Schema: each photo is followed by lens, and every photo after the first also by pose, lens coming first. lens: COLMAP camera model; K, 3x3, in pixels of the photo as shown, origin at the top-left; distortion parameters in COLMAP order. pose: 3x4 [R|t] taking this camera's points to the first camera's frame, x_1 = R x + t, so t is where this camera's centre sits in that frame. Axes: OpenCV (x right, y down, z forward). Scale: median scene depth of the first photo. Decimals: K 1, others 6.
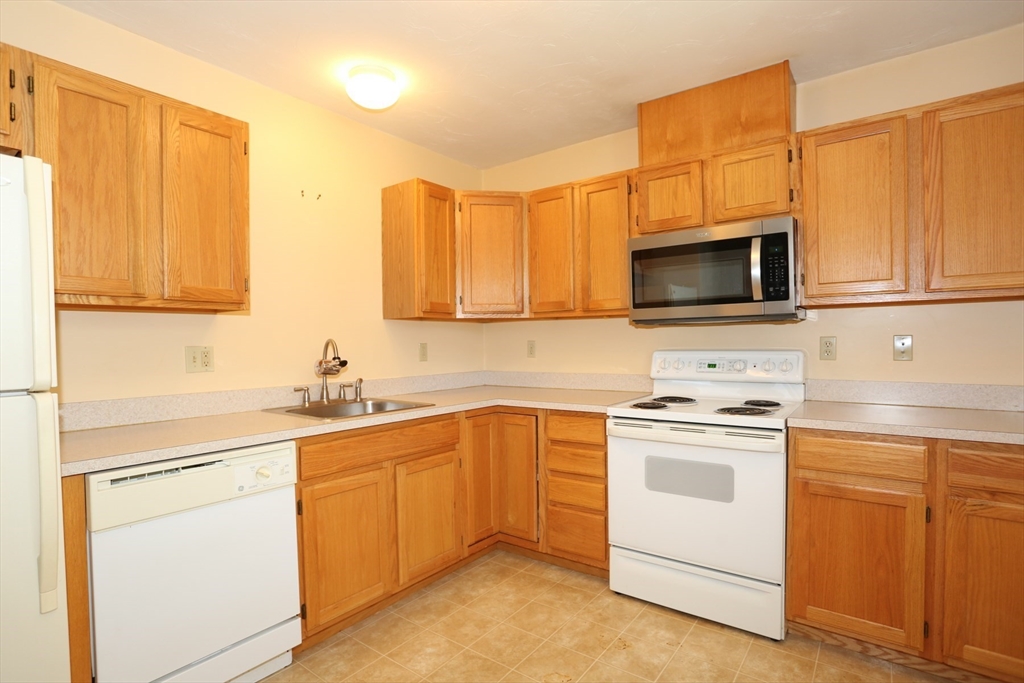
lens RADIAL K [[497.9, 0, 485.2], [0, 497.9, 349.7], [0, 0, 1]] dist [-0.080048, 0.029375]
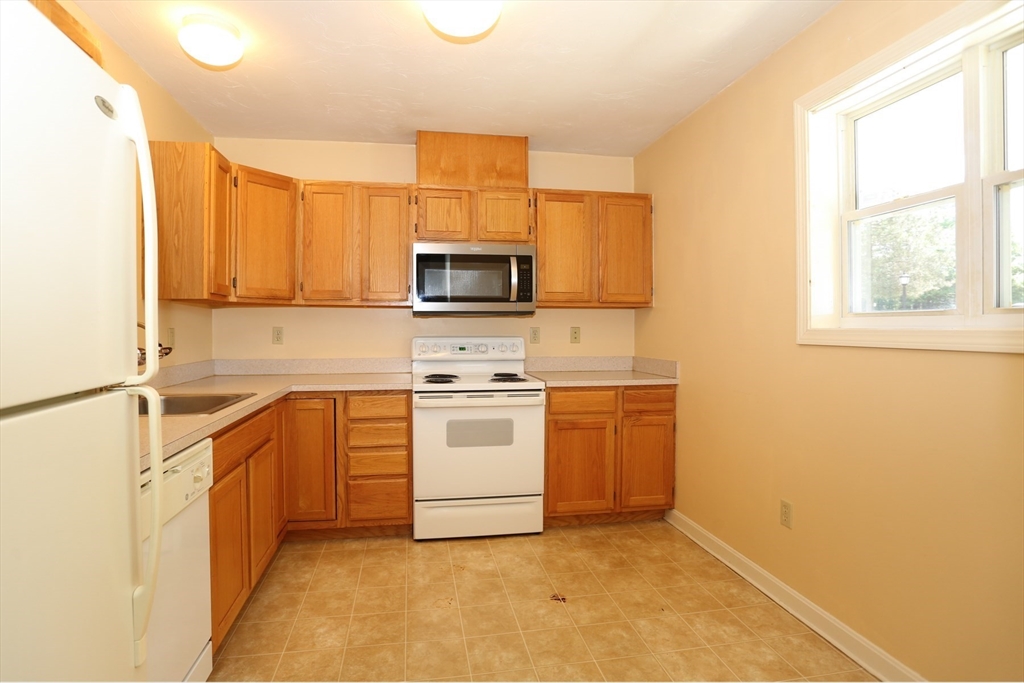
lens RADIAL K [[514.8, 0, 494.9], [0, 514.8, 331.8], [0, 0, 1]] dist [-0.080077, 0.034081]
pose [[0.690627, 0.008716, 0.723159, -0.506945], [0.000549, 0.999921, -0.012576, 0.005744], [-0.723211, 0.009082, 0.690567, 0.006124]]
